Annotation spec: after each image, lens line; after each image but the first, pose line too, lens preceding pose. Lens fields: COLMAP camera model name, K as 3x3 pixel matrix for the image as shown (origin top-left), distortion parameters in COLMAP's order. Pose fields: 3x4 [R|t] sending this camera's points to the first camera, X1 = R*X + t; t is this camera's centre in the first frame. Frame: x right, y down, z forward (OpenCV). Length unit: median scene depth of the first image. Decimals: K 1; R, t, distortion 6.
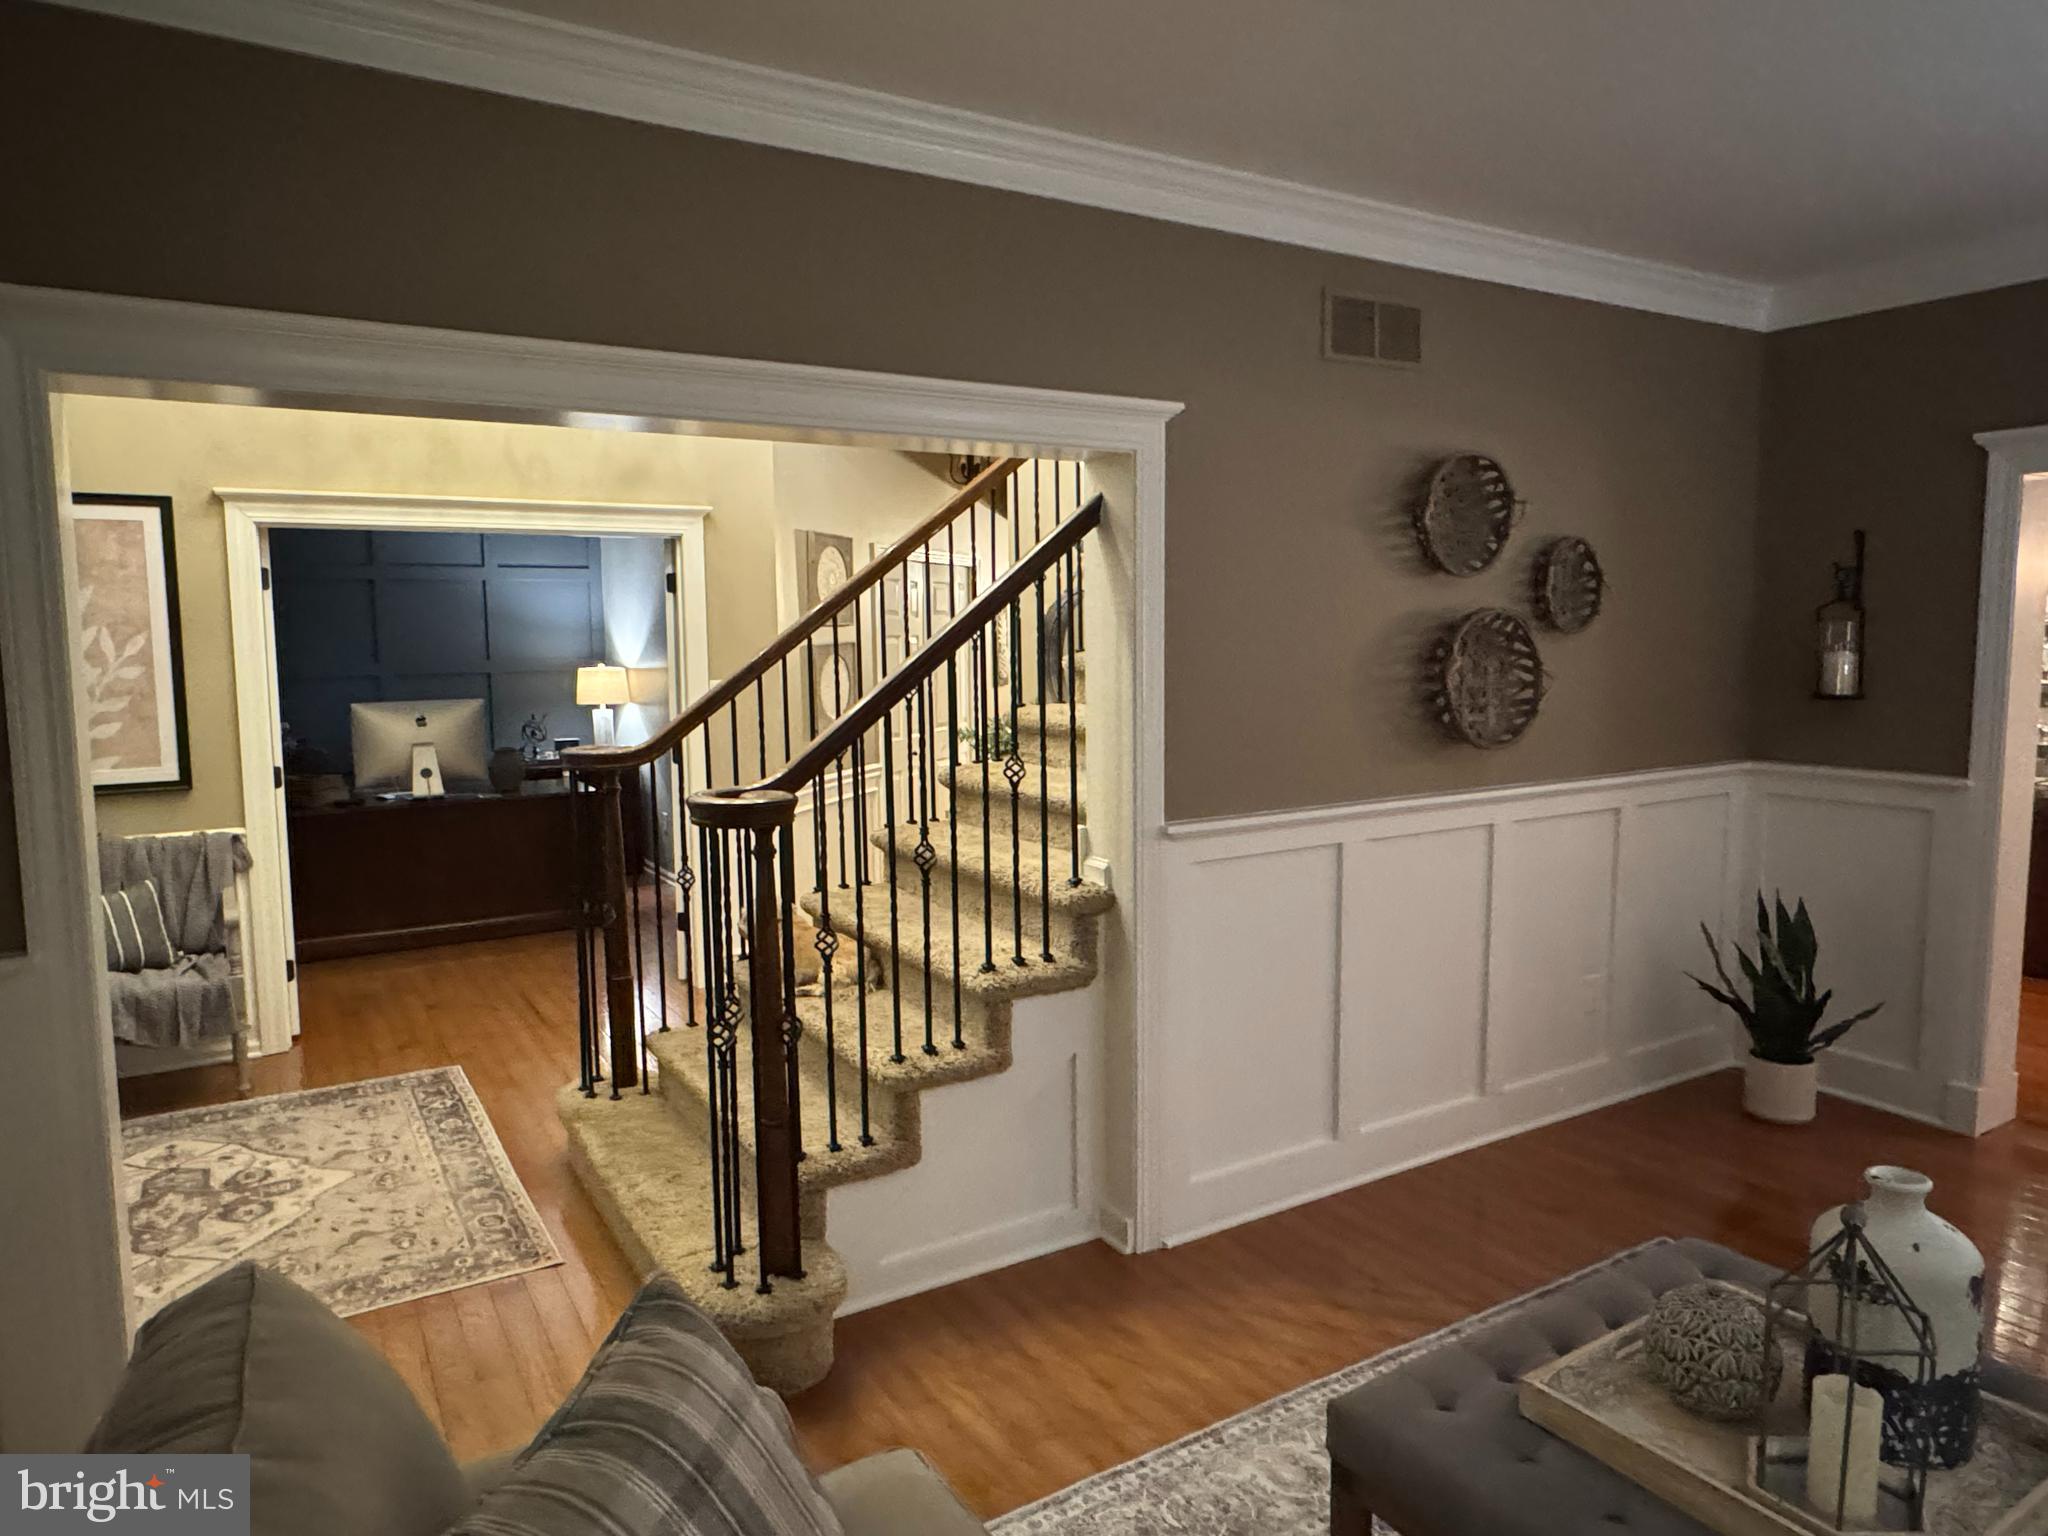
lens RADIAL K [[1297.7, 0, 1025.8], [0, 1297.7, 762.3], [0, 0, 1]] dist [0.001046, 0.000727]
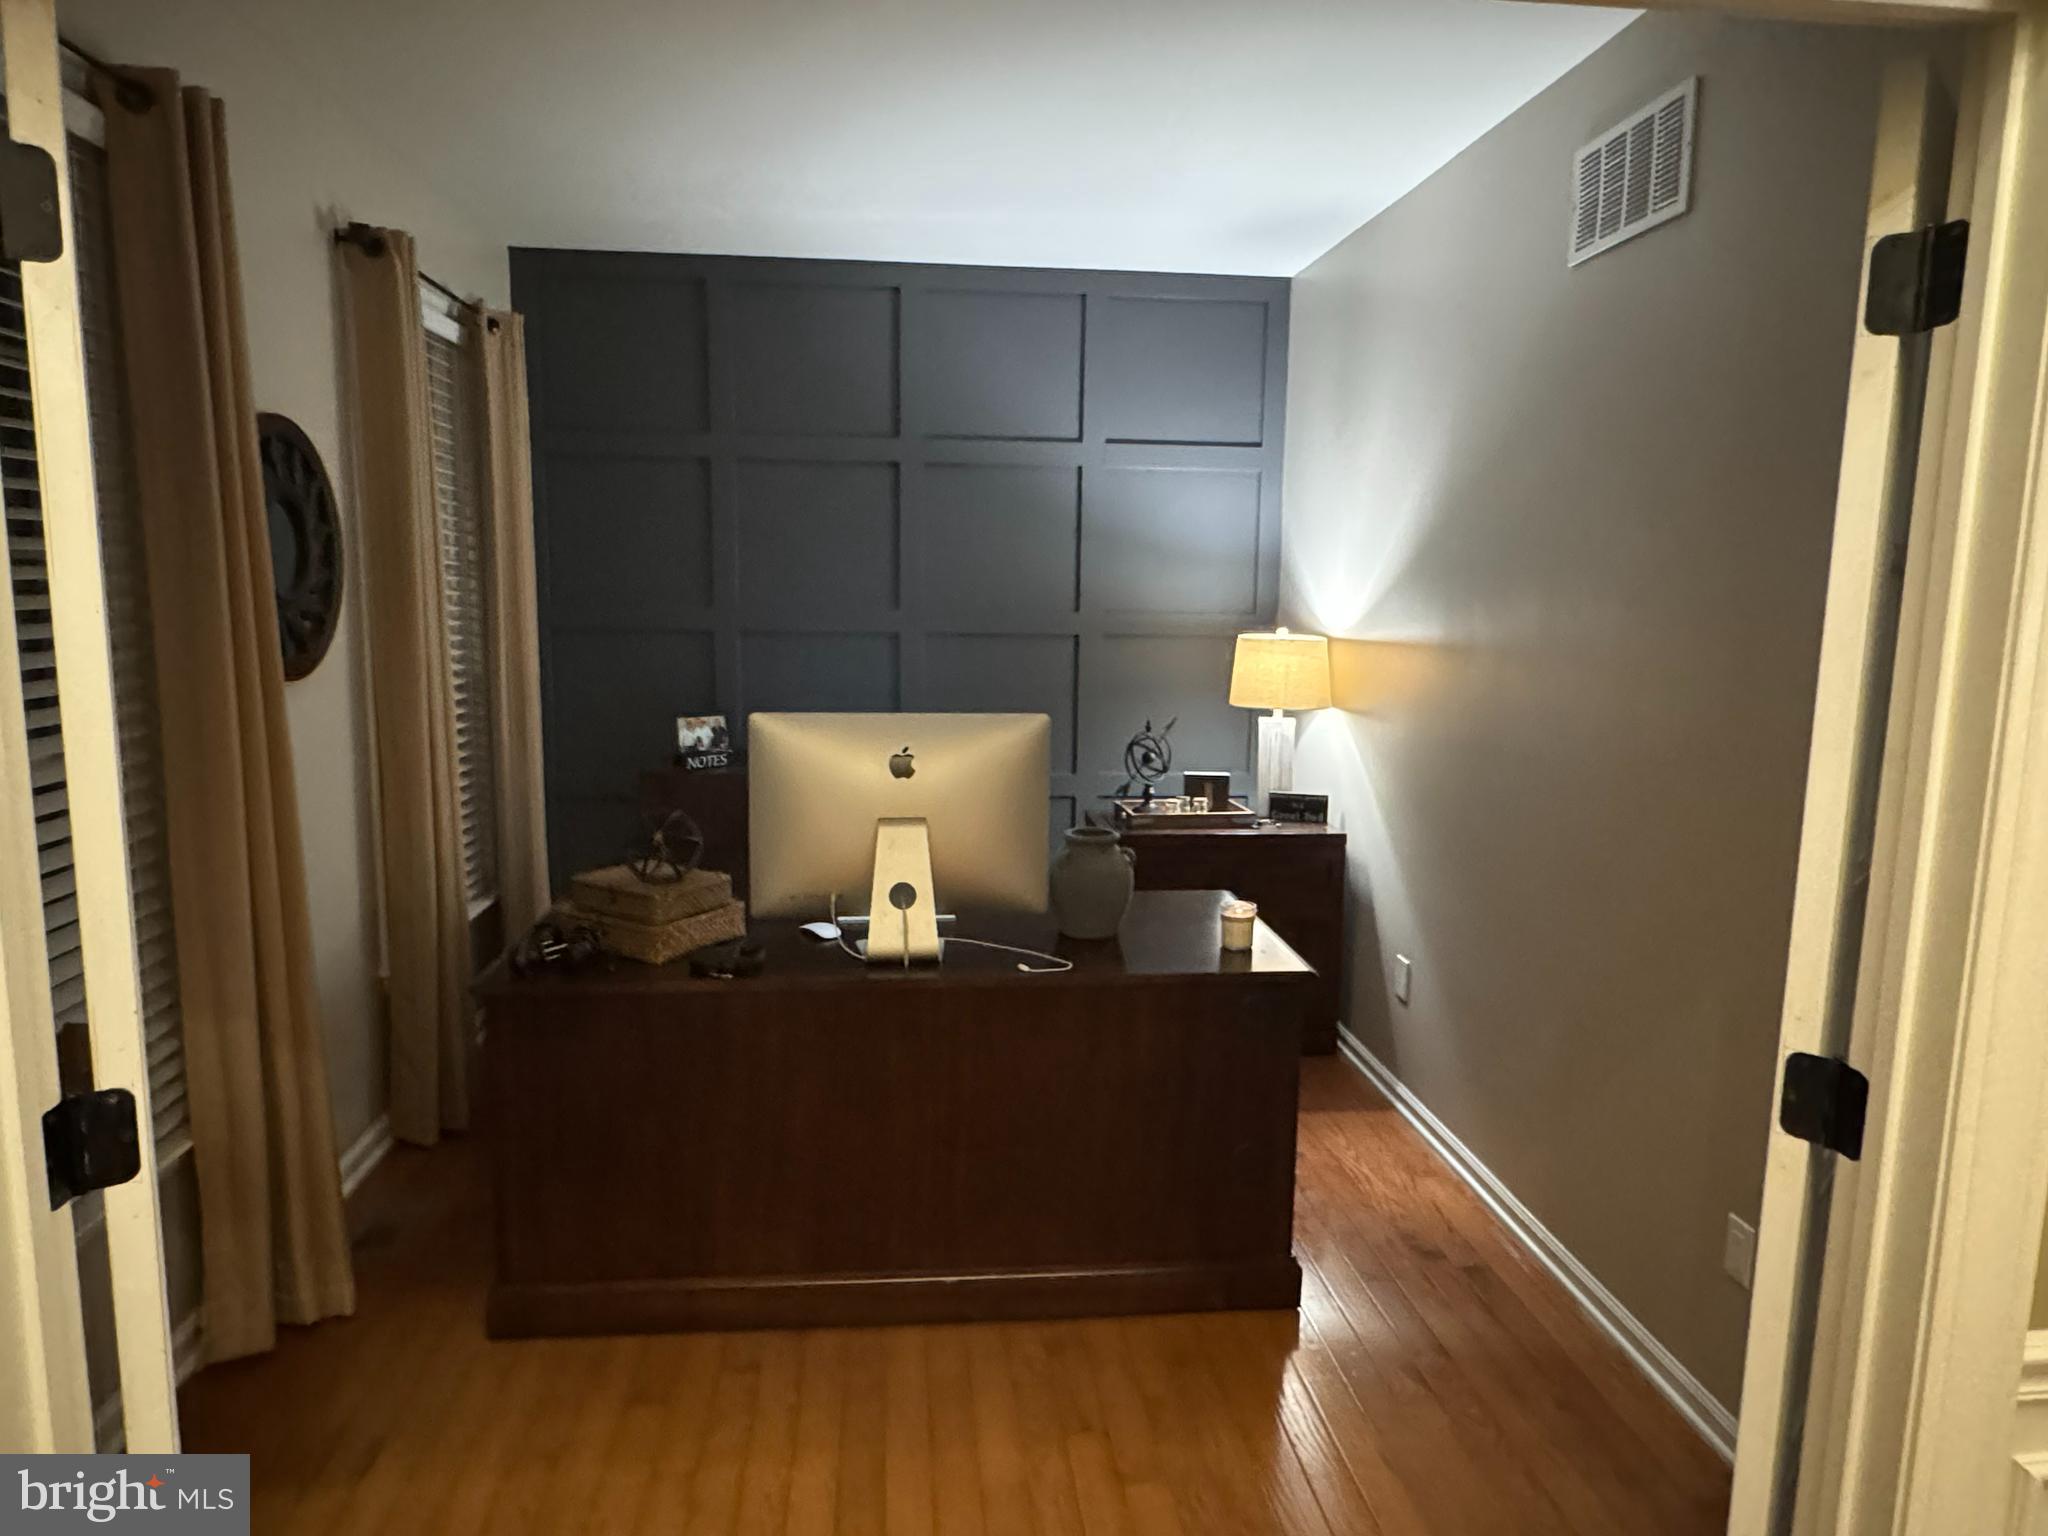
lens RADIAL K [[1297.7, 0, 1025.0], [0, 1297.7, 772.2], [0, 0, 1]] dist [0.001046, 0.000727]
pose [[0.904396, 0.085027, -0.418138, -0.207161], [-0.068115, 0.996147, 0.055235, -0.041759], [0.421223, -0.021473, 0.906703, 0.512415]]
